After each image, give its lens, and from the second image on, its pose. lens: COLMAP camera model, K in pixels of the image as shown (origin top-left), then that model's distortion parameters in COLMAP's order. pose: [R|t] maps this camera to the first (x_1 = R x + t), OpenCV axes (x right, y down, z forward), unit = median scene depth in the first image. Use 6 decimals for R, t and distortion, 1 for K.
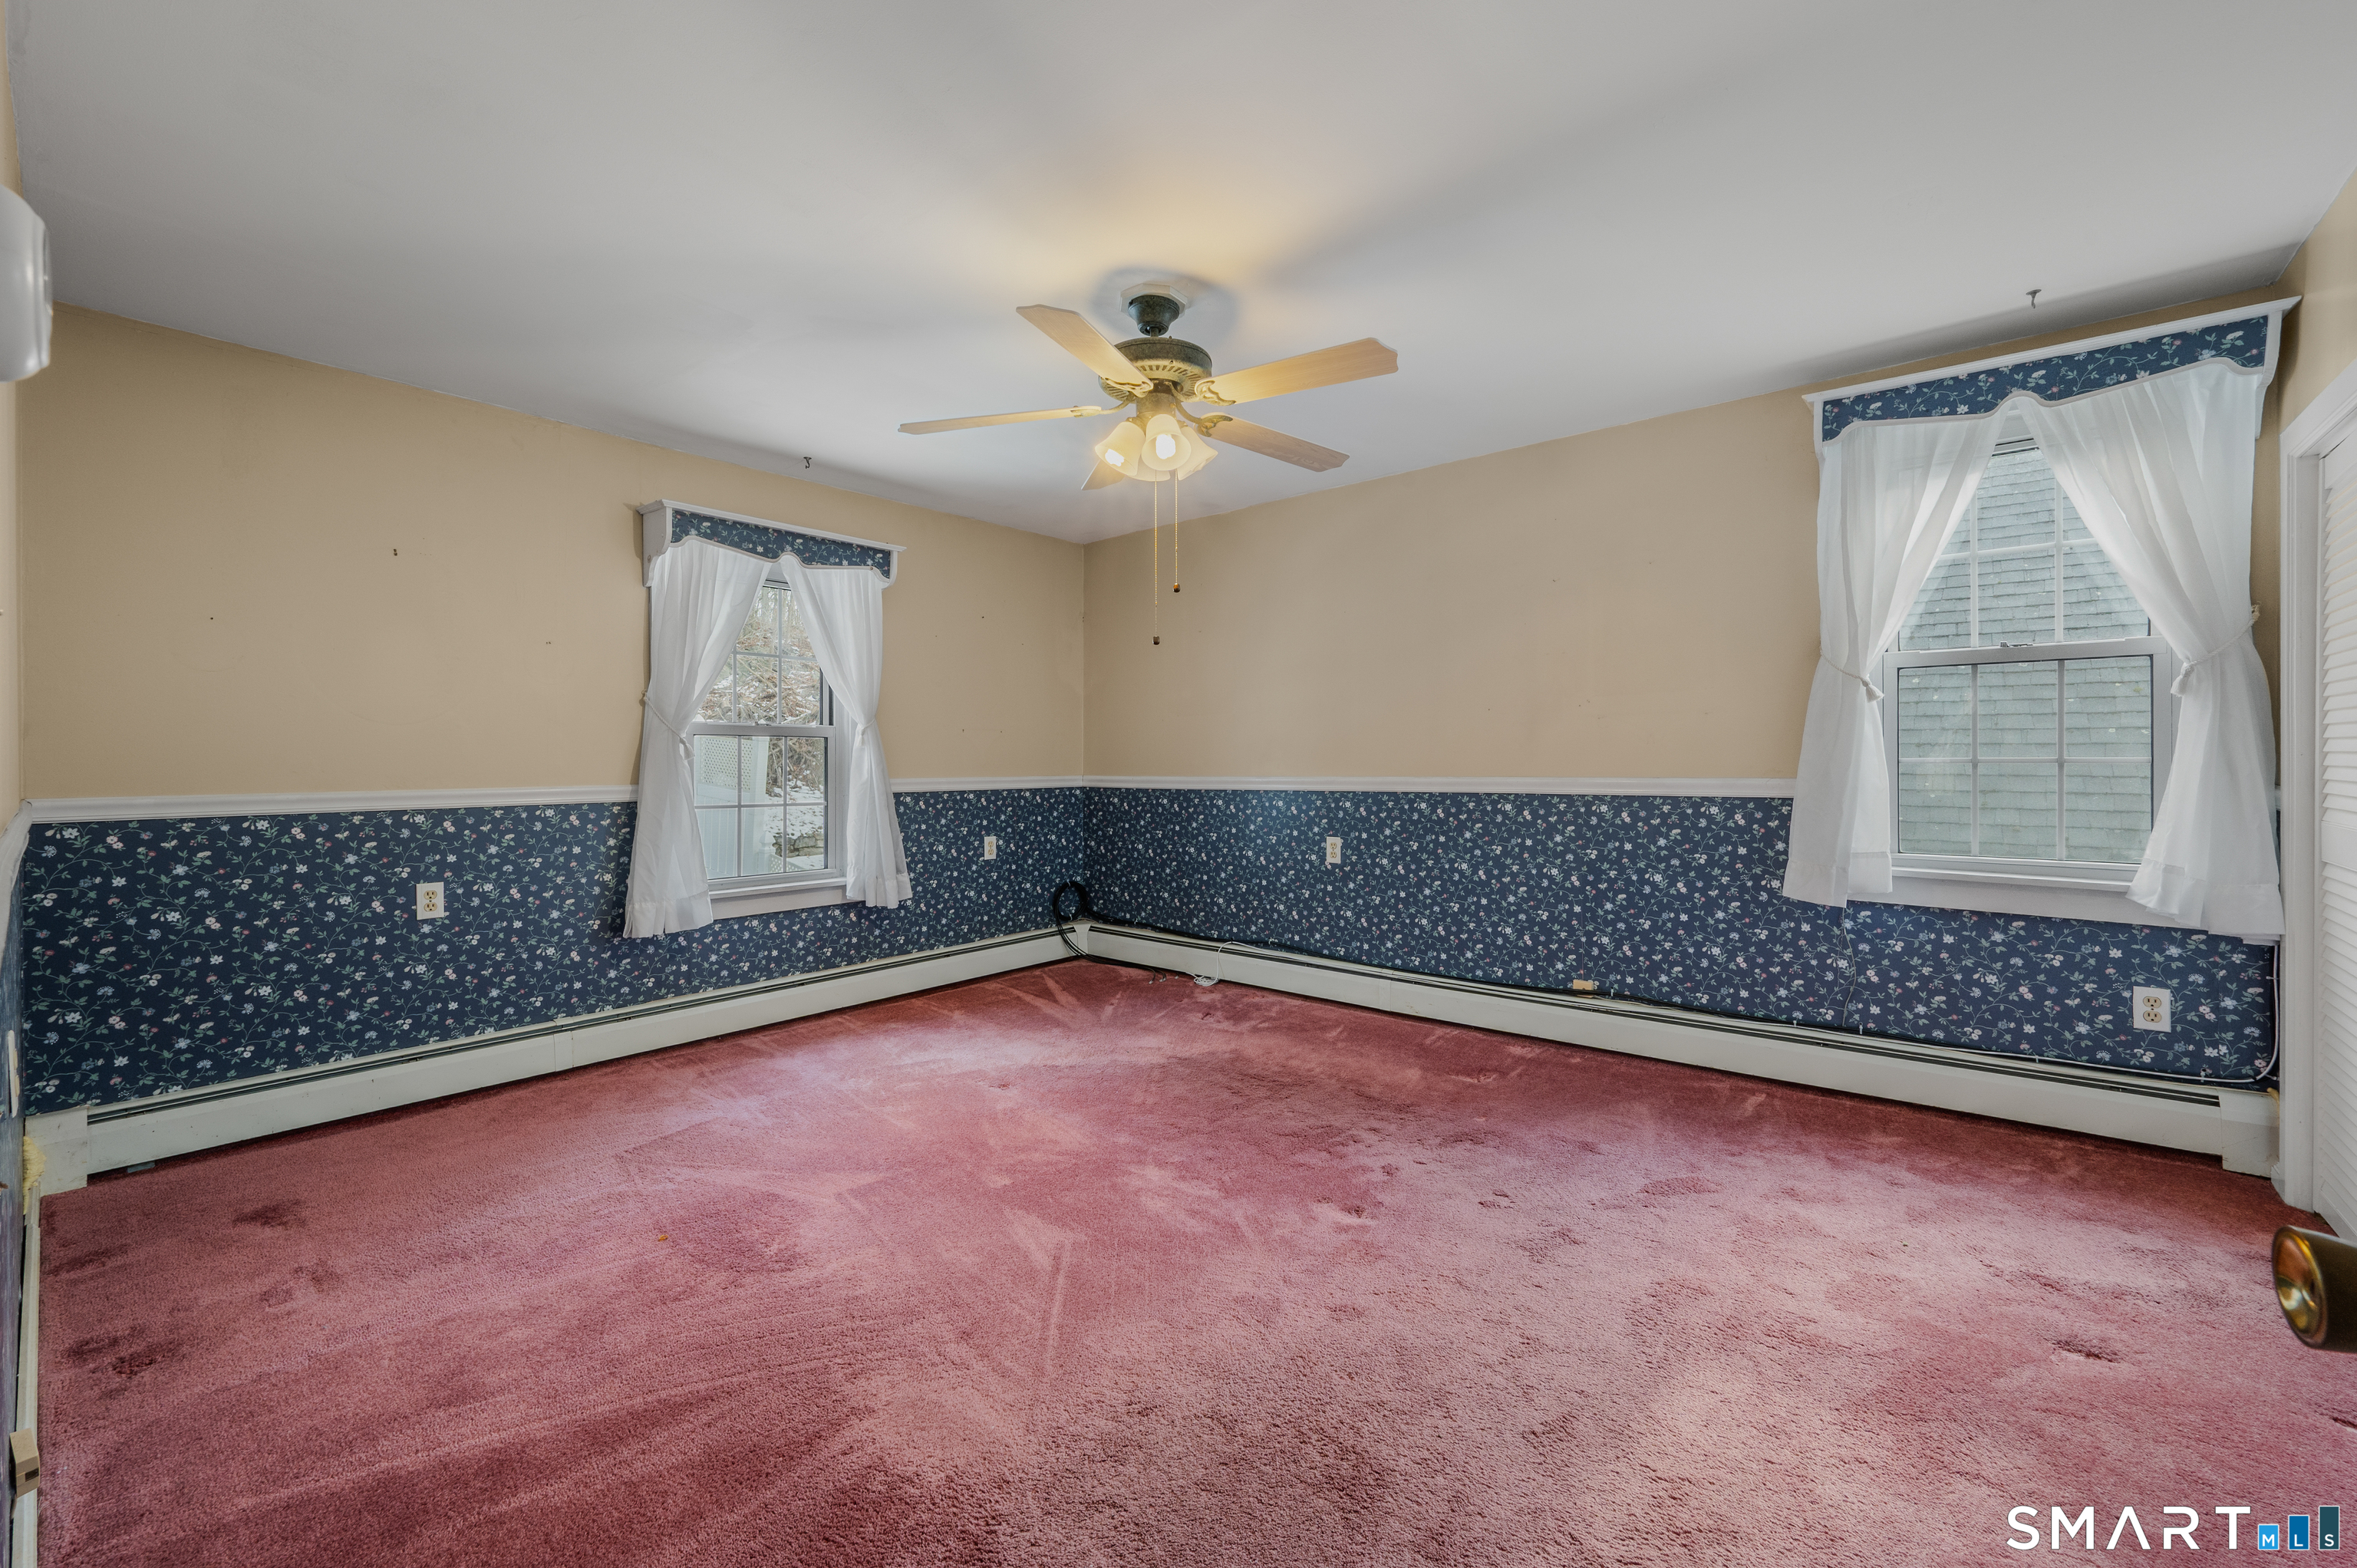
lens RADIAL K [[945.5, 0, 1176.2], [0, 945.5, 774.9], [0, 0, 1]] dist [-0.000774, 0.000158]
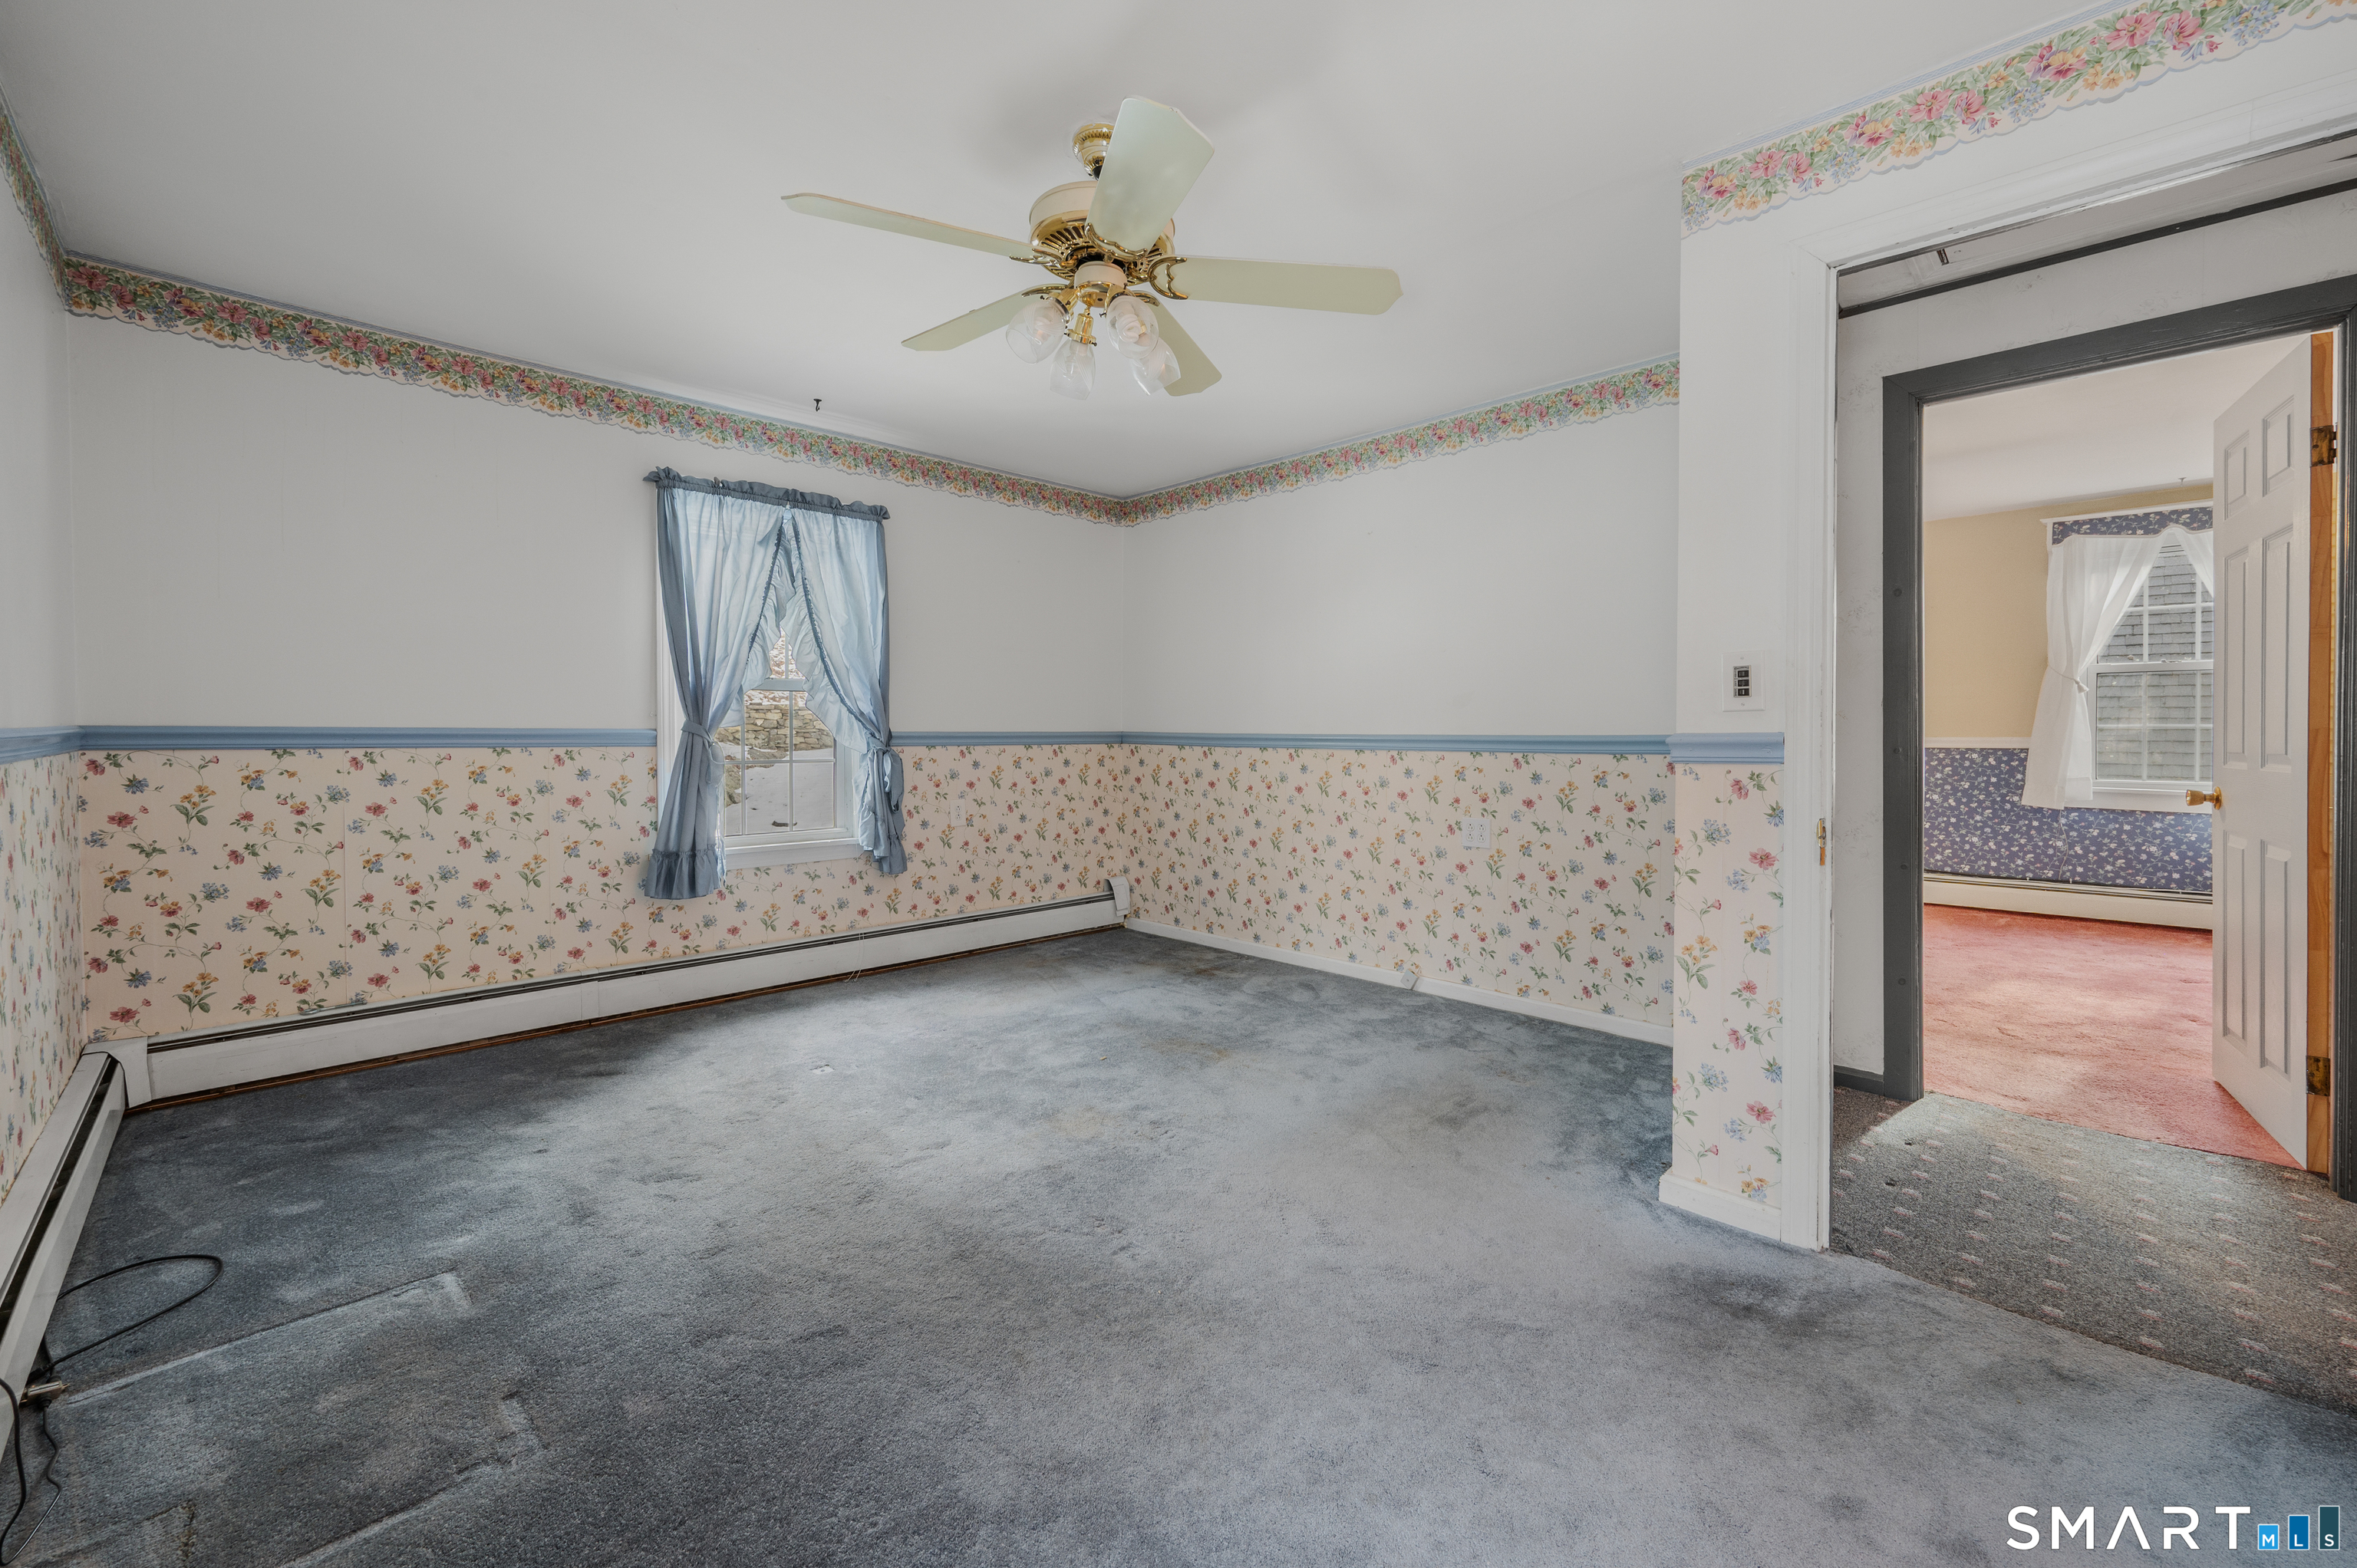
lens RADIAL K [[945.5, 0, 1167.9], [0, 945.5, 752.0], [0, 0, 1]] dist [-0.000774, 0.000158]
pose [[0.994660, 0.007609, -0.102930, -0.733080], [-0.006933, 0.999952, 0.006922, 0.030338], [0.102977, -0.006171, 0.994665, -0.878147]]
